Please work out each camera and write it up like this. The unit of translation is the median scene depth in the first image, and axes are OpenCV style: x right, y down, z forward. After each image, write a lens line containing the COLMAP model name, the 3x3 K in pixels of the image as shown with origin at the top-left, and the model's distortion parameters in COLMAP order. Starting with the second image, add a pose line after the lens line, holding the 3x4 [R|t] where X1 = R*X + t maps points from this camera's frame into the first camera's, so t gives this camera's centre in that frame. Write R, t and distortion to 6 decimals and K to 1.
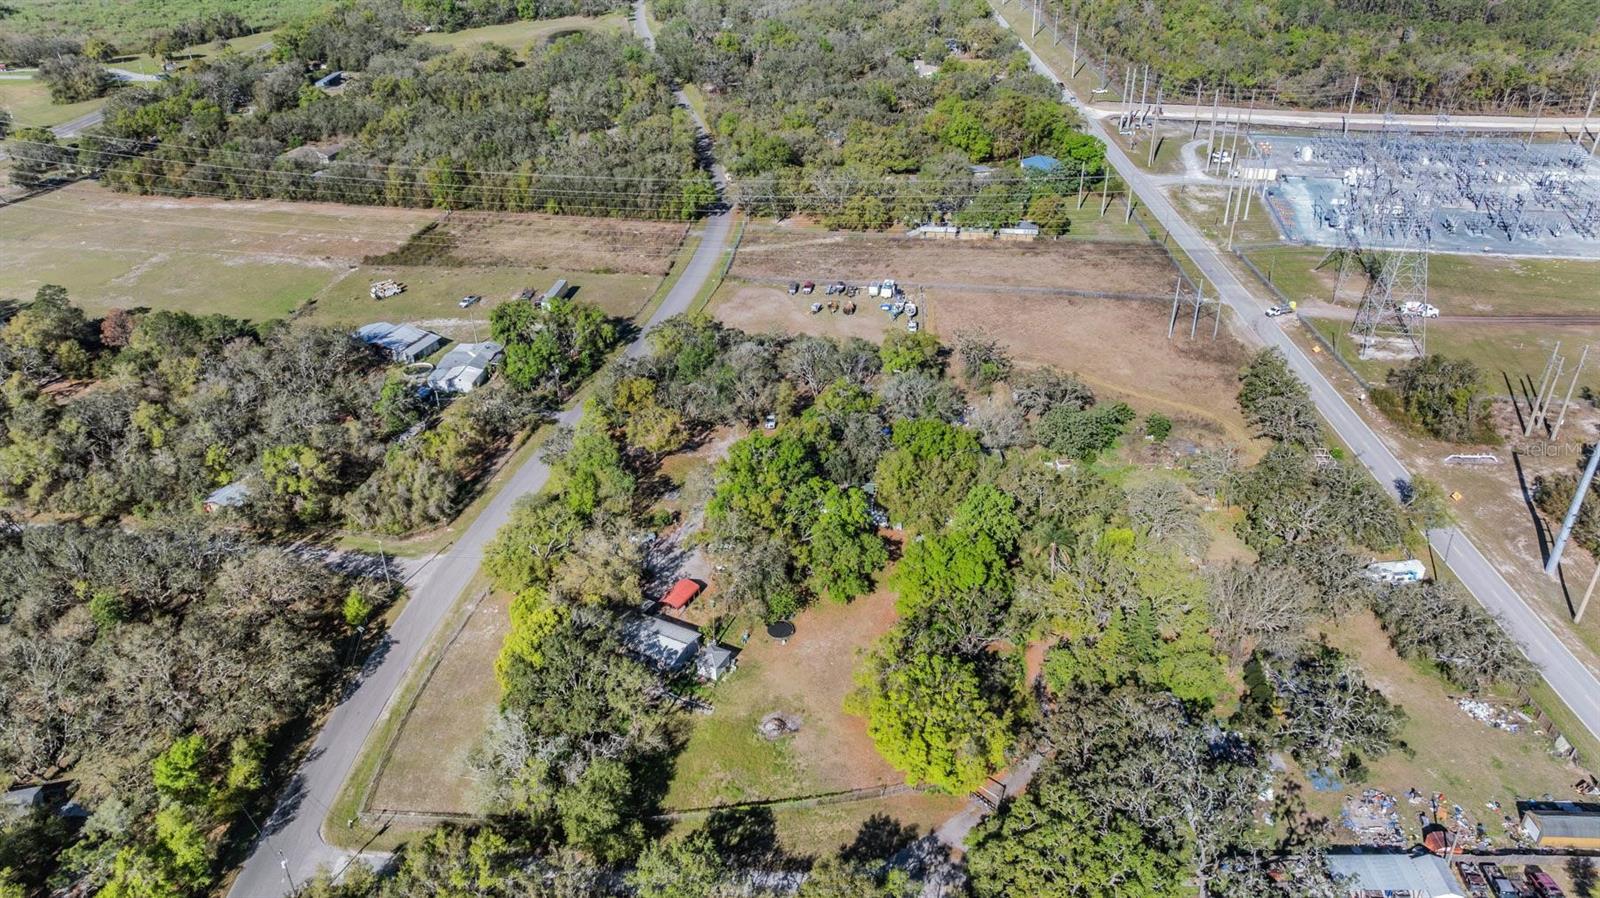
lens RADIAL K [[1120.4, 0, 799.5], [0, 1120.4, 451.1], [0, 0, 1]] dist [-0.027710, 0.022404]
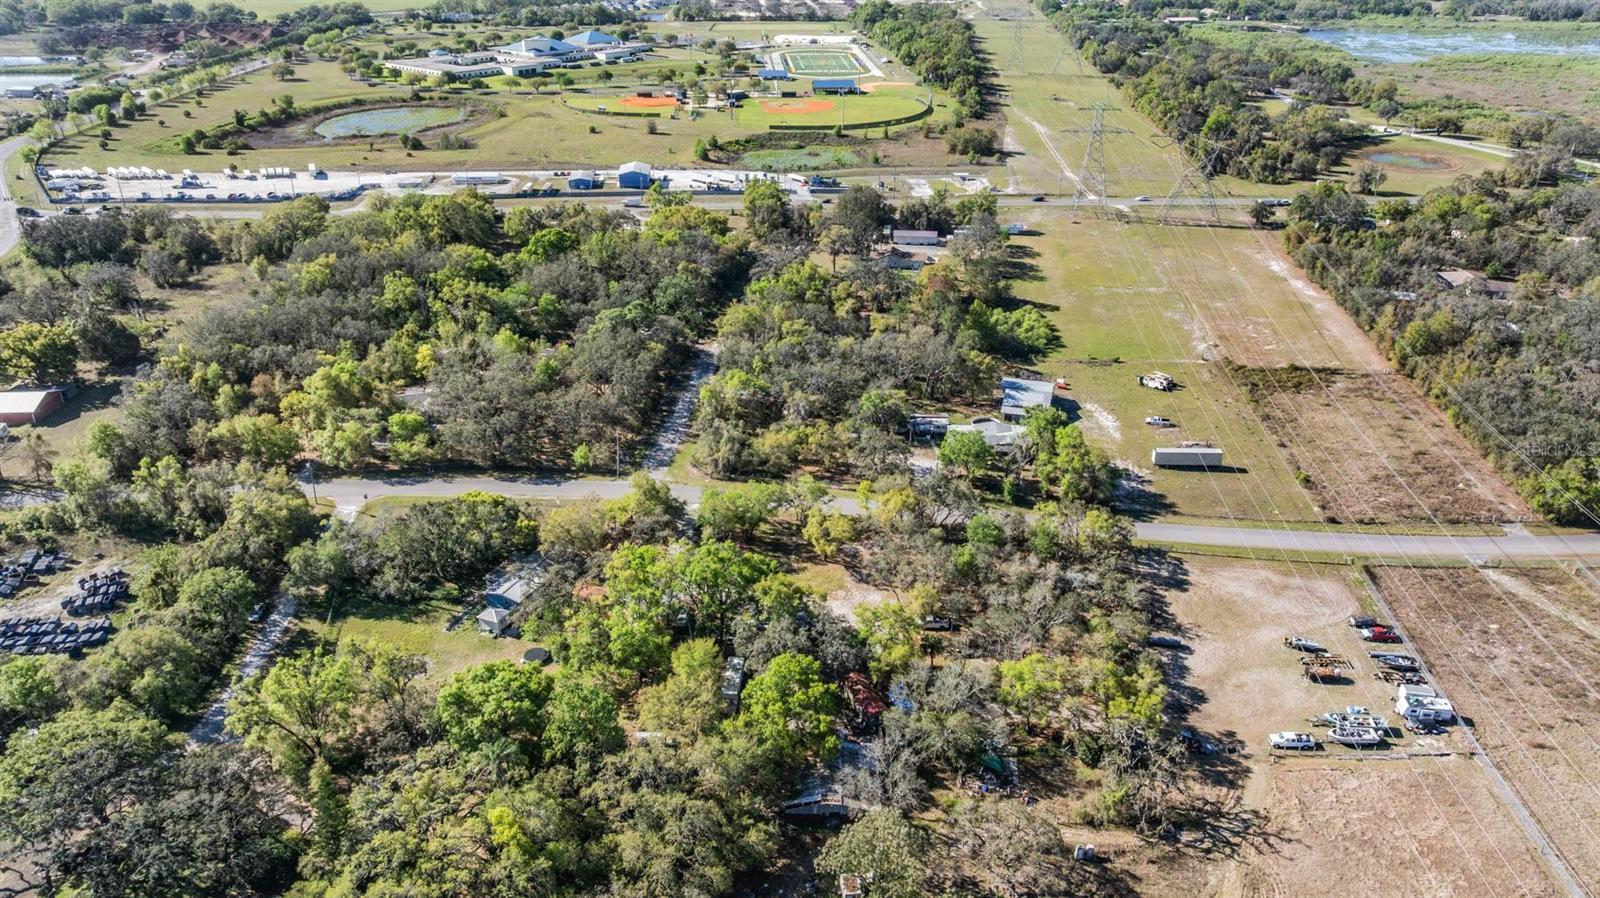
lens RADIAL K [[1120.4, 0, 805.5], [0, 1120.4, 441.3], [0, 0, 1]] dist [-0.027710, 0.022404]
pose [[0.076983, 0.441276, -0.894063, 0.499376], [-0.501115, 0.792357, 0.347929, -0.289808], [0.861950, 0.421244, 0.282128, 0.489487]]
